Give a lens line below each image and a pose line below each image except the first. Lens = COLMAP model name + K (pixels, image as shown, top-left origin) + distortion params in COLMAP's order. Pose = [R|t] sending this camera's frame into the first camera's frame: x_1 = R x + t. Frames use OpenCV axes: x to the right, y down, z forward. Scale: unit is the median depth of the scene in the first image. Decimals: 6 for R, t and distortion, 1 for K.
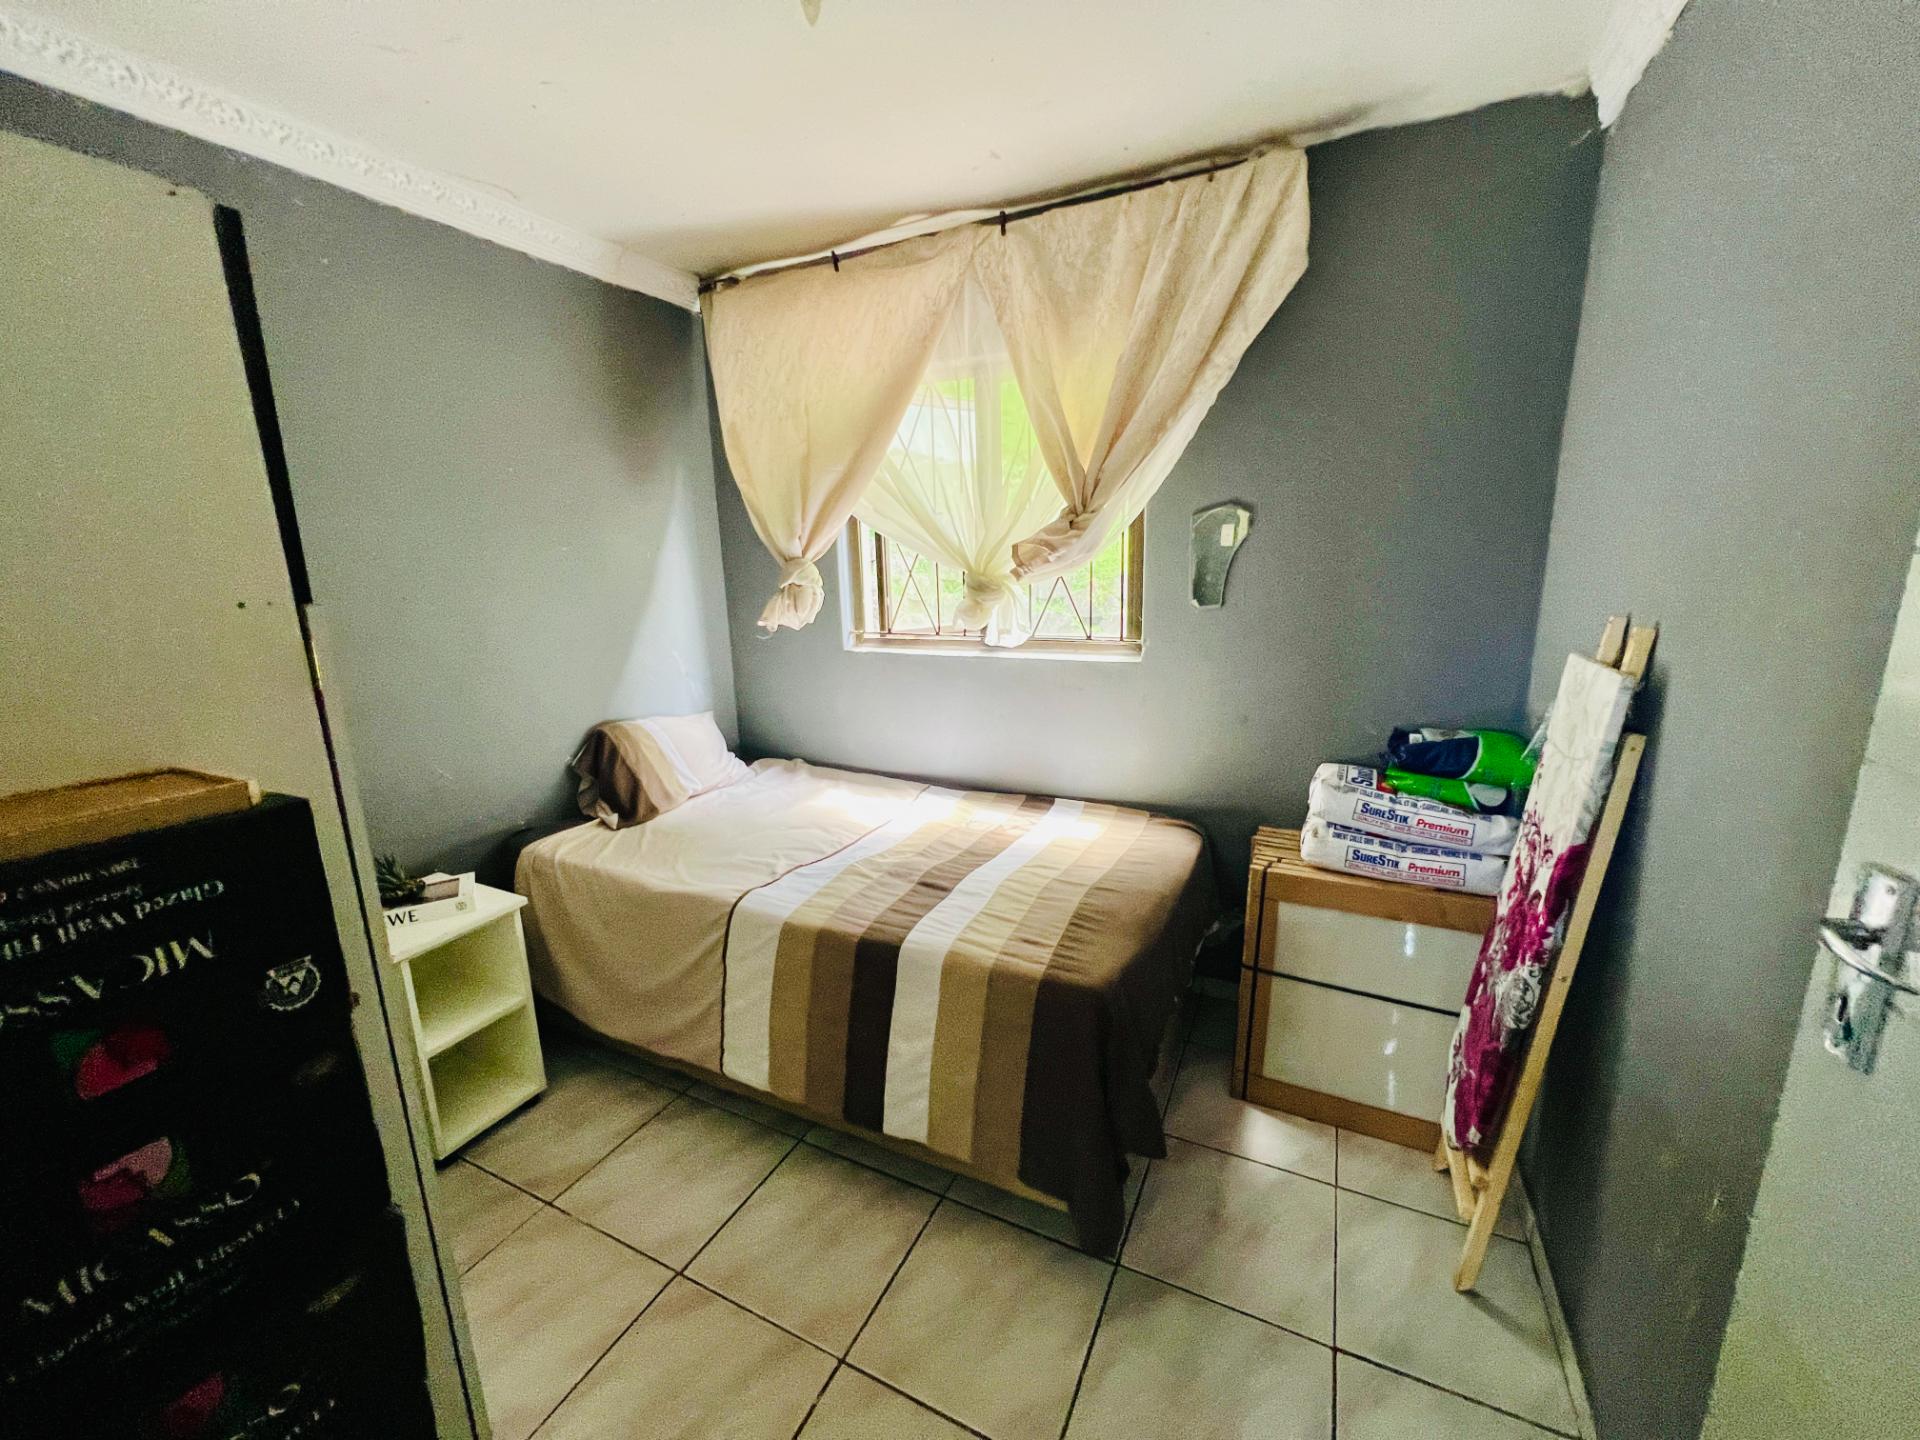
lens RADIAL K [[769.3, 0, 957.3], [0, 769.3, 715.6], [0, 0, 1]] dist [-0.001858, 0.001017]
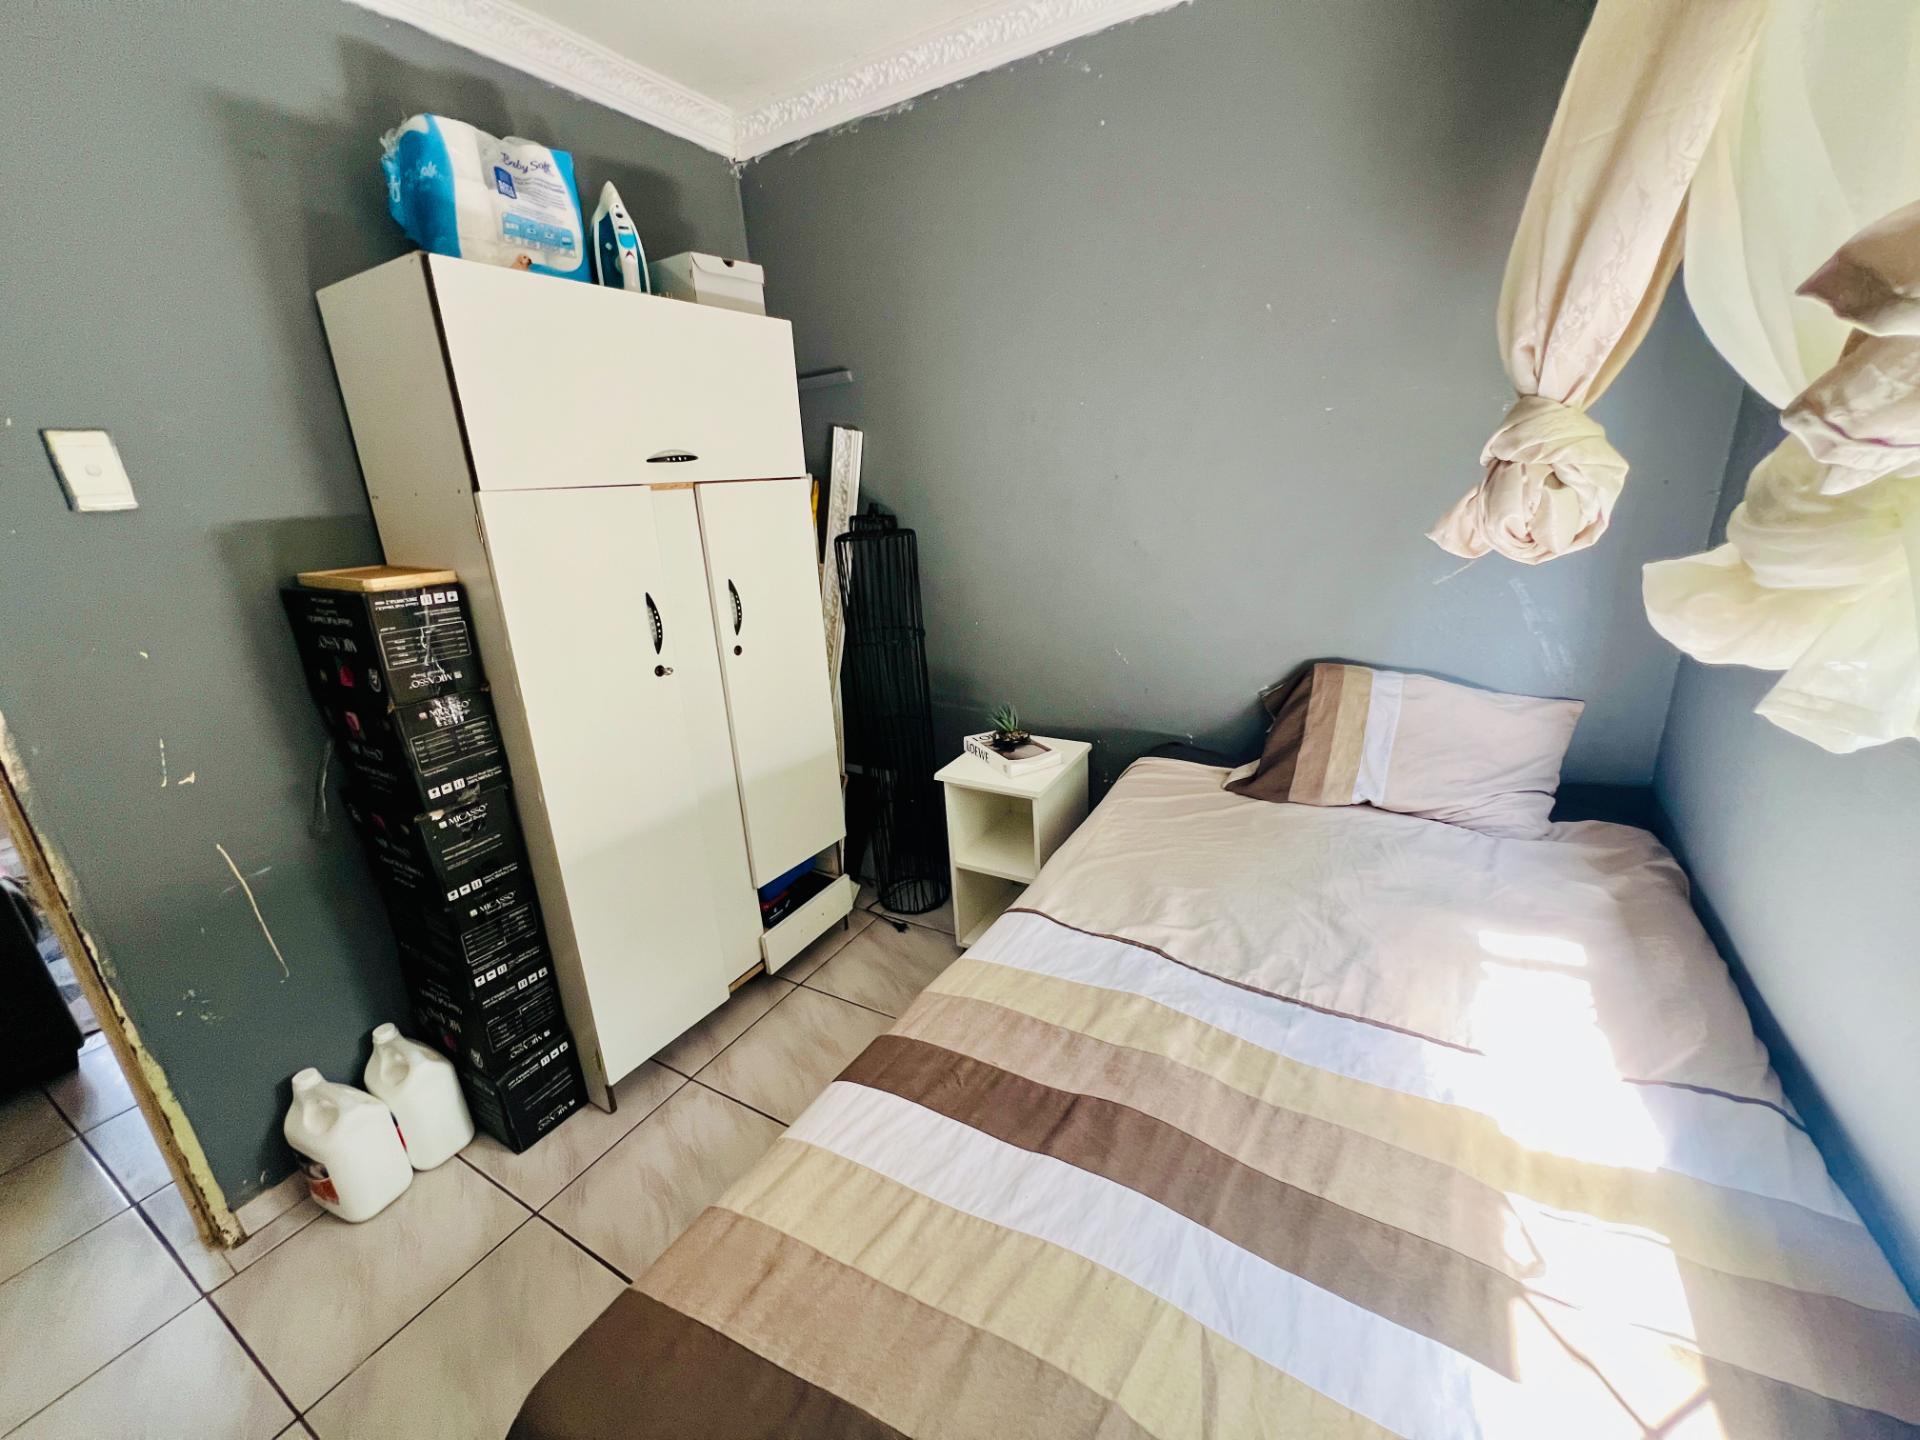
lens RADIAL K [[769.3, 0, 957.3], [0, 769.3, 715.6], [0, 0, 1]] dist [-0.001858, 0.001017]
pose [[-0.070750, 0.335233, -0.939475, 0.270123], [-0.155023, 0.926696, 0.342348, -0.137832], [0.985374, 0.169862, -0.013595, 0.688879]]
